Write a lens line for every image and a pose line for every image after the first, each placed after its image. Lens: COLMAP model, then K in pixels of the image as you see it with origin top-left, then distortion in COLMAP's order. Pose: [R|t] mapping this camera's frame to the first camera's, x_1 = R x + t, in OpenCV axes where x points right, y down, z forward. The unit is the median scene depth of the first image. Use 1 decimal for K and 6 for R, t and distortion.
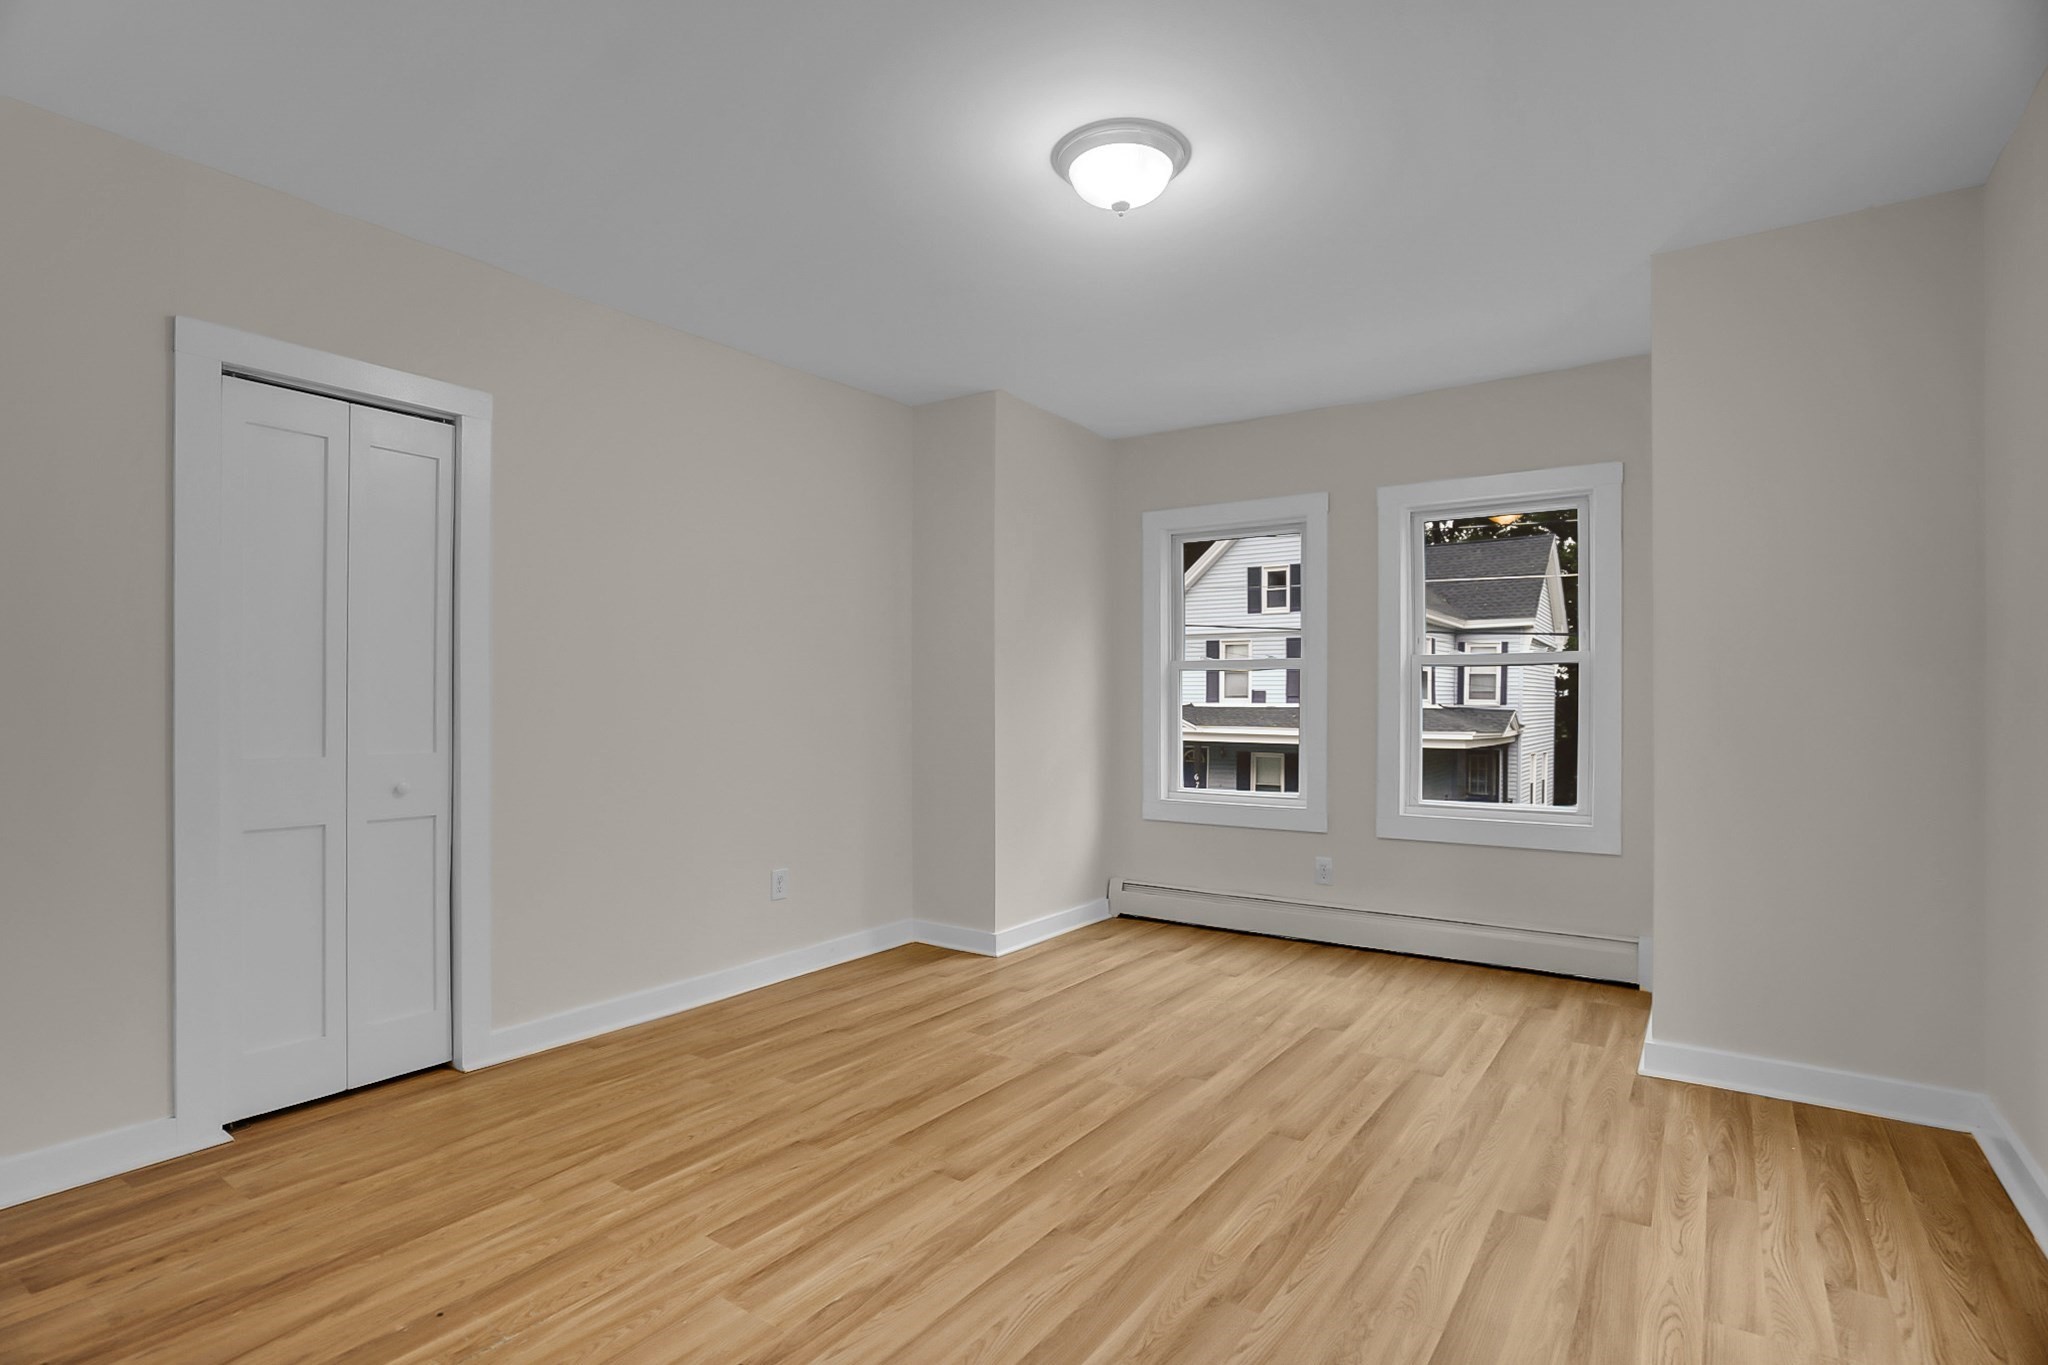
lens RADIAL K [[986.8, 0, 1026.3], [0, 986.8, 691.4], [0, 0, 1]] dist [0.000207, 0.000065]
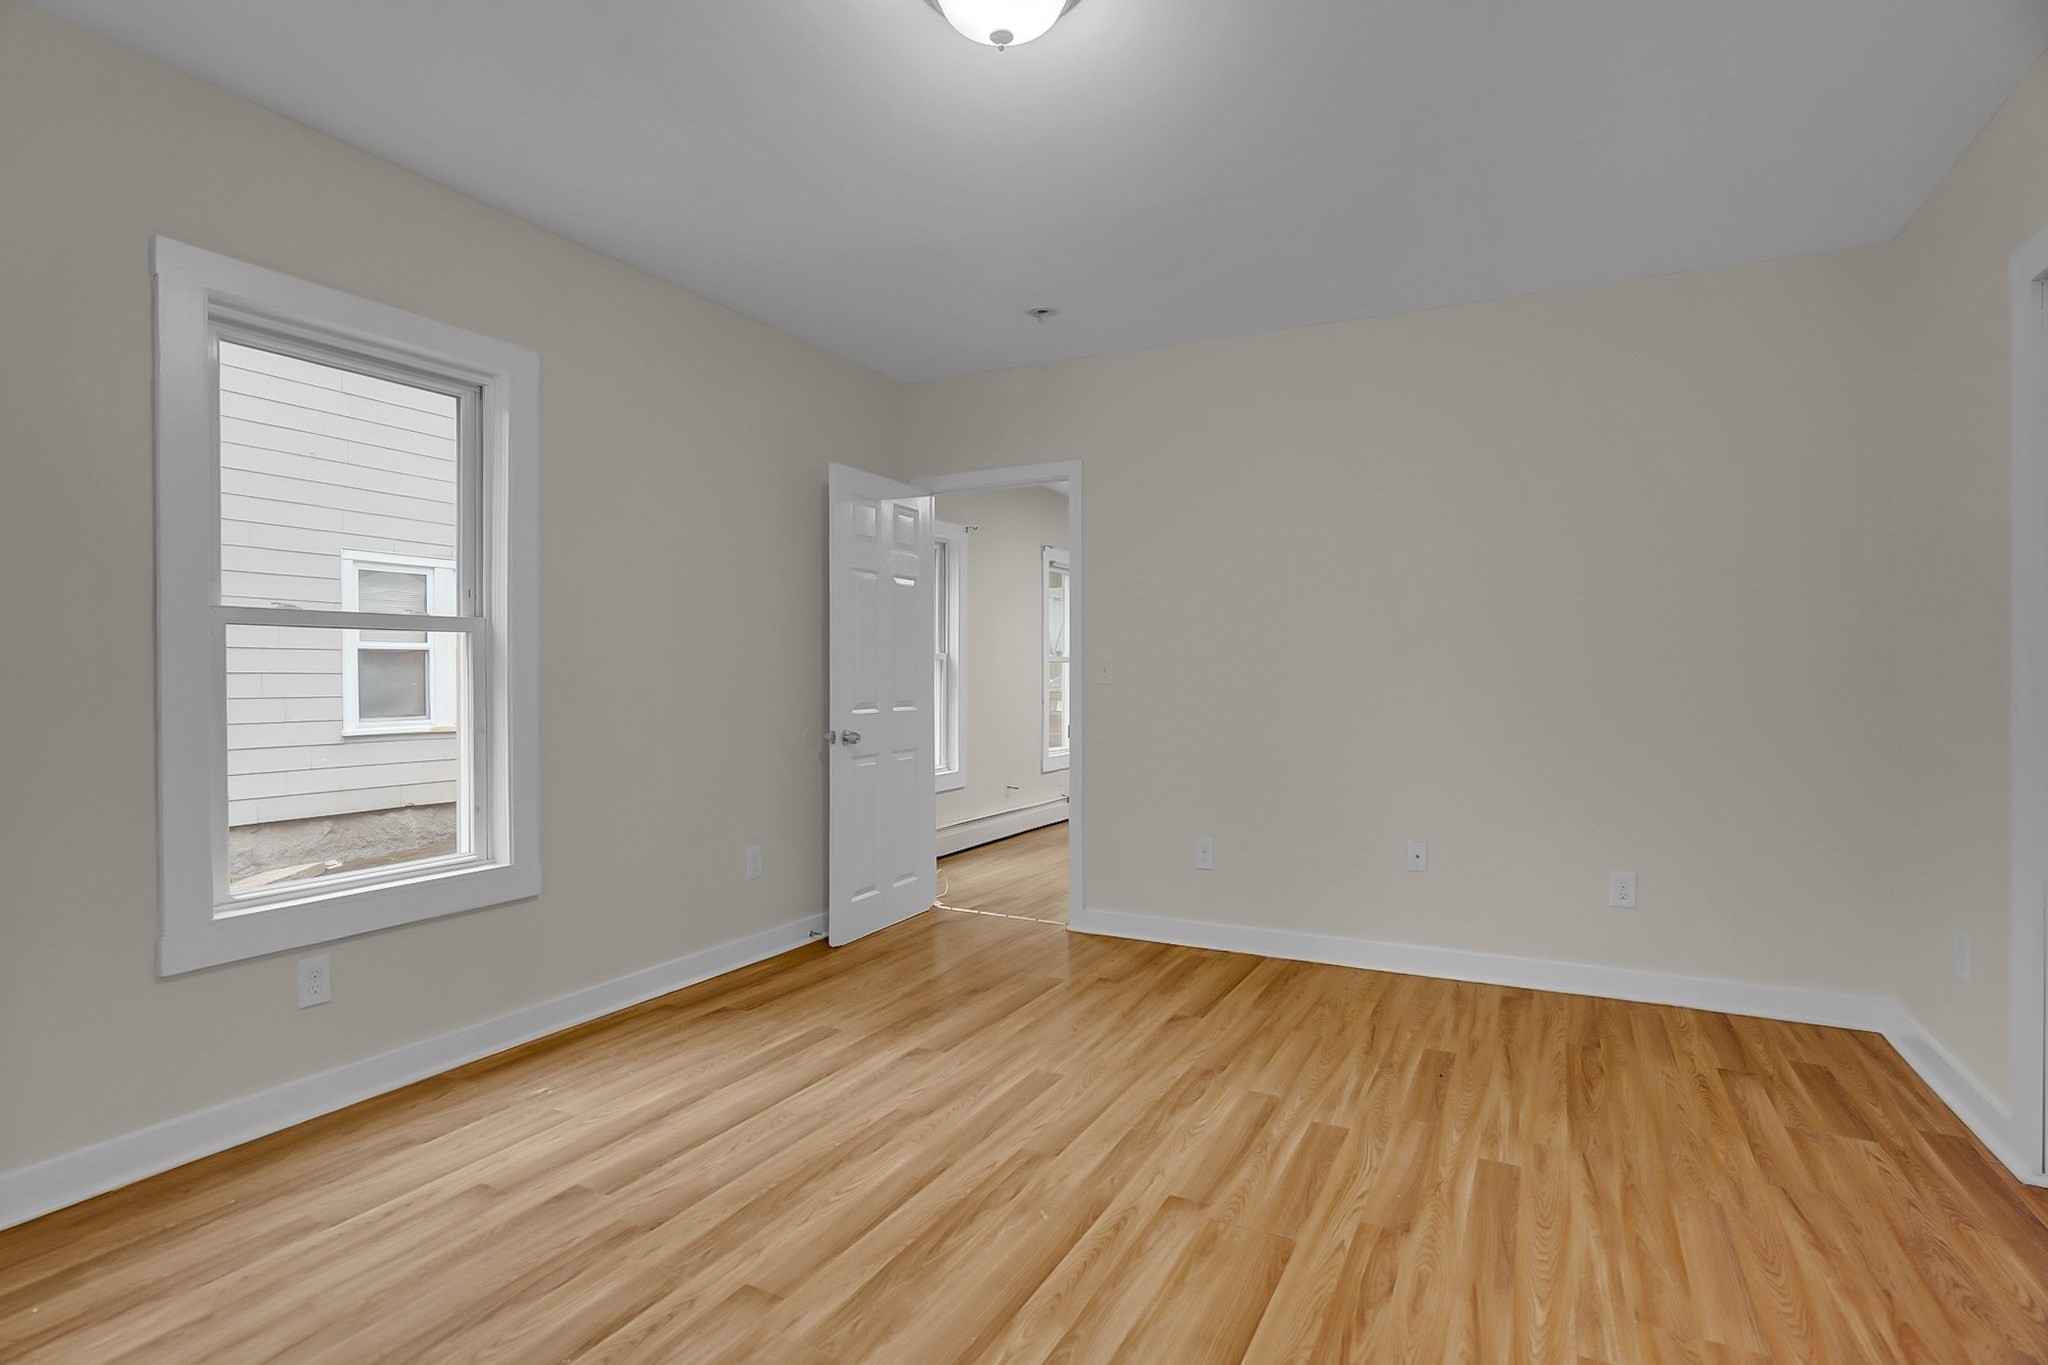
lens RADIAL K [[986.8, 0, 1021.8], [0, 986.8, 681.7], [0, 0, 1]] dist [0.000207, 0.000065]
pose [[-0.991664, -0.002047, -0.128832, 0.201152], [-0.001660, 0.999994, -0.003117, 0.023854], [0.128838, -0.002877, -0.991661, 2.000179]]
